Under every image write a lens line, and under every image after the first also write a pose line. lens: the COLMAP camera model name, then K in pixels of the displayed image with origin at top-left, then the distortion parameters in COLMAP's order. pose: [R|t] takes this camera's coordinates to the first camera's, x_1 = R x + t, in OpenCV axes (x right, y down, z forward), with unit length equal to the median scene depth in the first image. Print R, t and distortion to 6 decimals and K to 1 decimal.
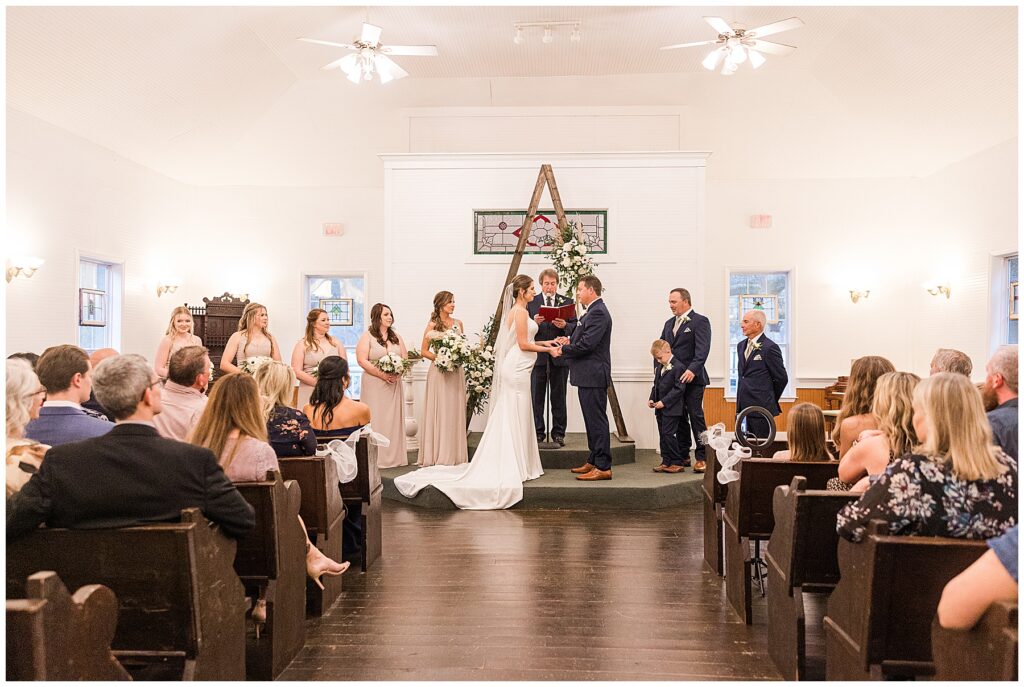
lens RADIAL K [[823.2, 0, 511.3], [0, 823.2, 316.3], [0, 0, 1]] dist [0.001841, -0.000184]
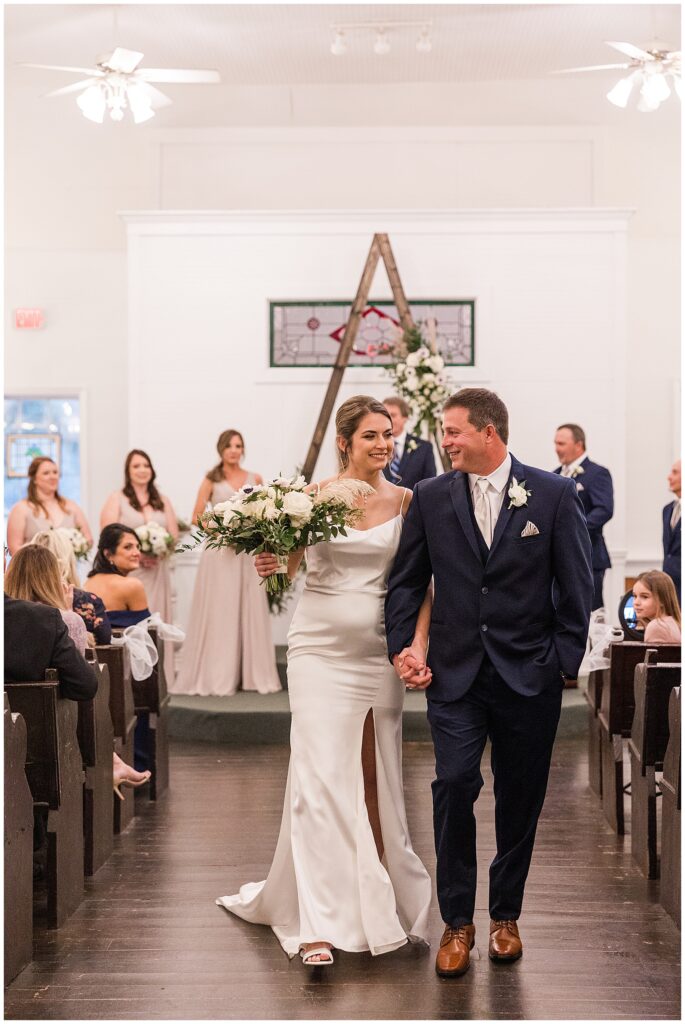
lens RADIAL K [[1698.8, 0, 342.5], [0, 1698.8, 512.0], [0, 0, 1]] dist [0.000934, 0.023927]
pose [[0.999781, -0.007262, 0.019646, -0.016447], [0.006485, 0.999206, 0.039322, -0.016249], [-0.019916, -0.039186, 0.999033, -0.362662]]
